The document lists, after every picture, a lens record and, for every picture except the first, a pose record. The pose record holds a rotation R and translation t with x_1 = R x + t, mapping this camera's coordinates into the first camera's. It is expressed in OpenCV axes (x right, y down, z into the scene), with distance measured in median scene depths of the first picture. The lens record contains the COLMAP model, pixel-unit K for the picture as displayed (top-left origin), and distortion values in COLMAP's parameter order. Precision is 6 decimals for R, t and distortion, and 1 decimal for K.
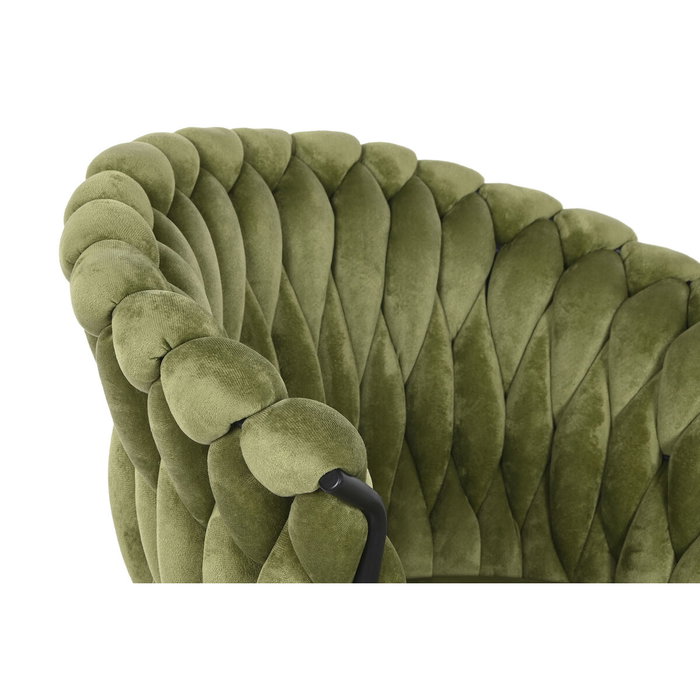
lens RADIAL K [[1732.5, 0, 350.8], [0, 1732.5, 349.7], [0, 0, 1]] dist [0.140949, 0.000000]
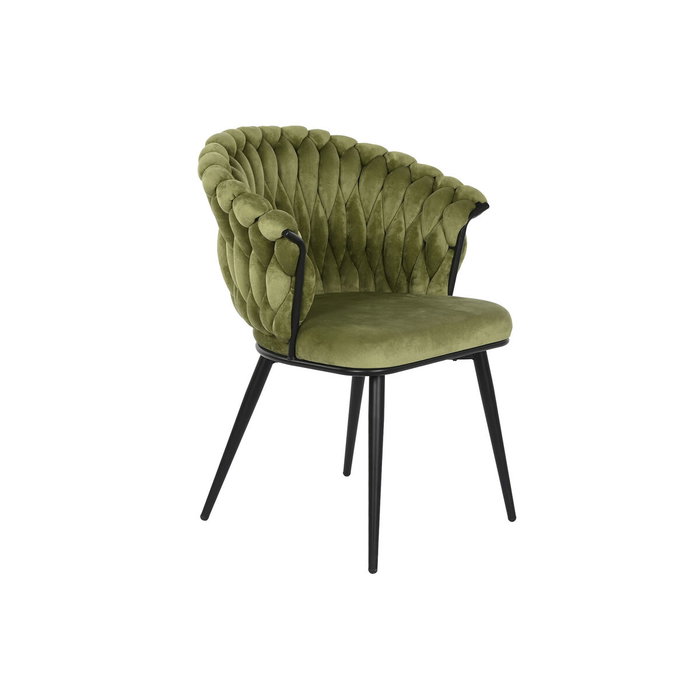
lens RADIAL K [[1762.4, 0, 349.3], [0, 1762.4, 351.1], [0, 0, 1]] dist [0.044701, 0.000000]
pose [[0.997351, -0.039437, -0.061114, 0.223240], [0.039139, 0.999215, -0.006065, 0.239283], [0.061305, 0.003657, 0.998112, -1.692561]]
